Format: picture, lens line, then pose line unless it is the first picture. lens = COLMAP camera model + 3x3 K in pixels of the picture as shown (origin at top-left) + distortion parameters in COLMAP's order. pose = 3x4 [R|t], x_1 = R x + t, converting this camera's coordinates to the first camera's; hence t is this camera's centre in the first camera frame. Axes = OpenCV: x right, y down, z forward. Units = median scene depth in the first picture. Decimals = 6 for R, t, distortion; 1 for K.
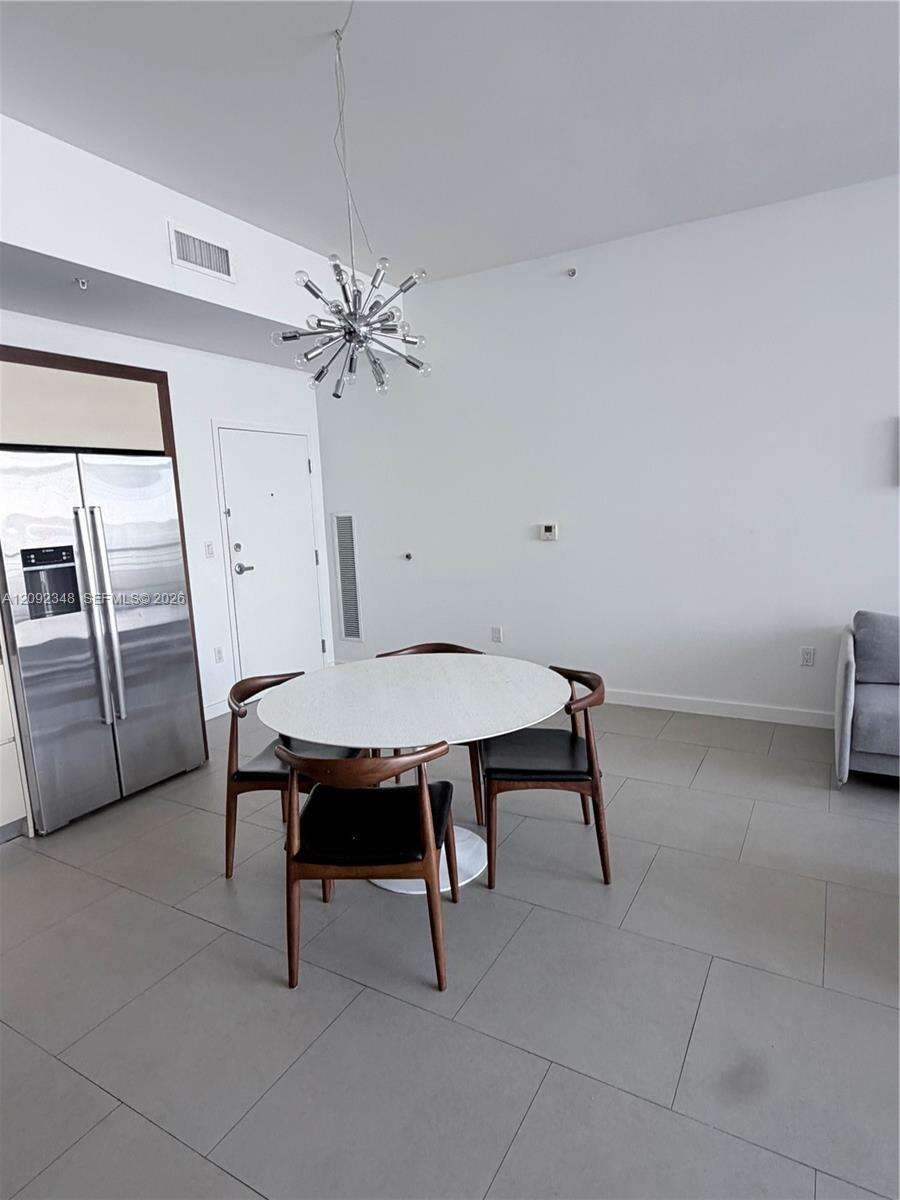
lens RADIAL K [[664.9, 0, 450.6], [0, 664.9, 600.3], [0, 0, 1]] dist [0.002073, 0.001589]
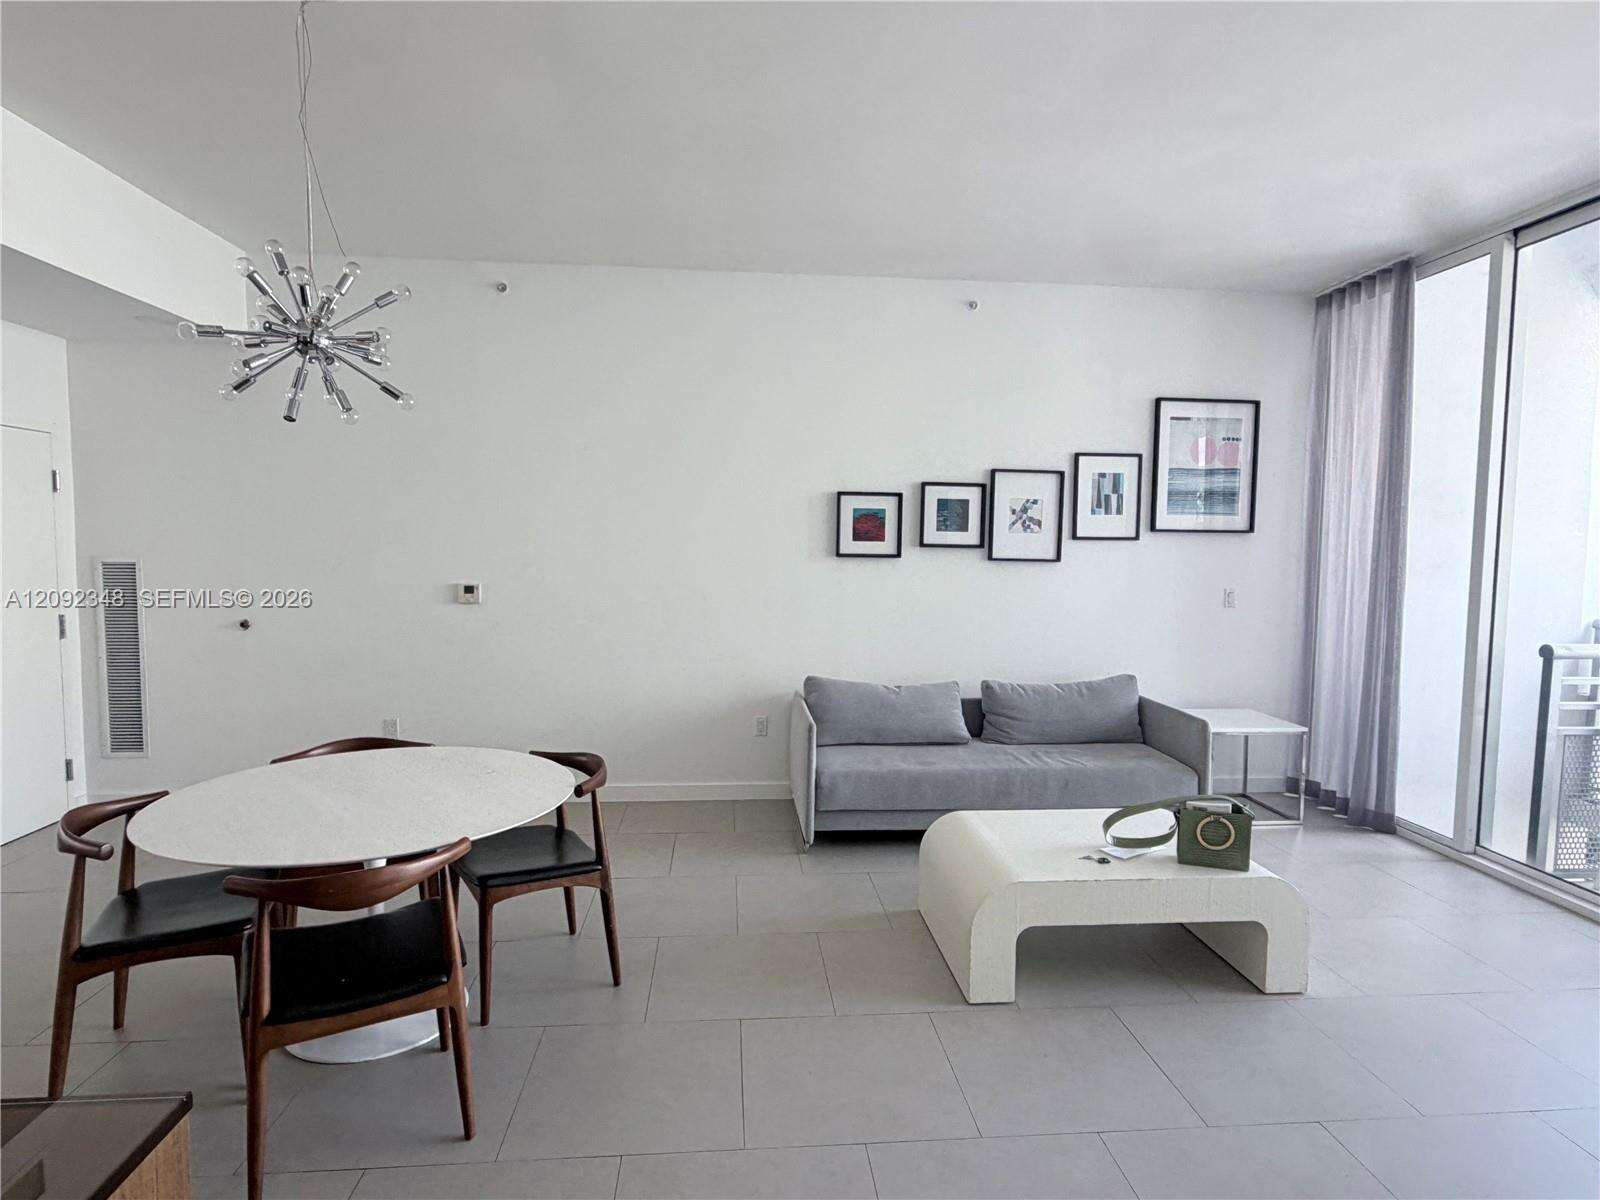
lens RADIAL K [[886.5, 0, 796.2], [0, 886.5, 596.8], [0, 0, 1]] dist [0.002073, 0.001589]
pose [[0.822881, 0.016995, 0.567960, -0.206746], [0.038577, 0.995576, -0.085681, 0.011306], [-0.566903, 0.092415, 0.818584, -0.136371]]
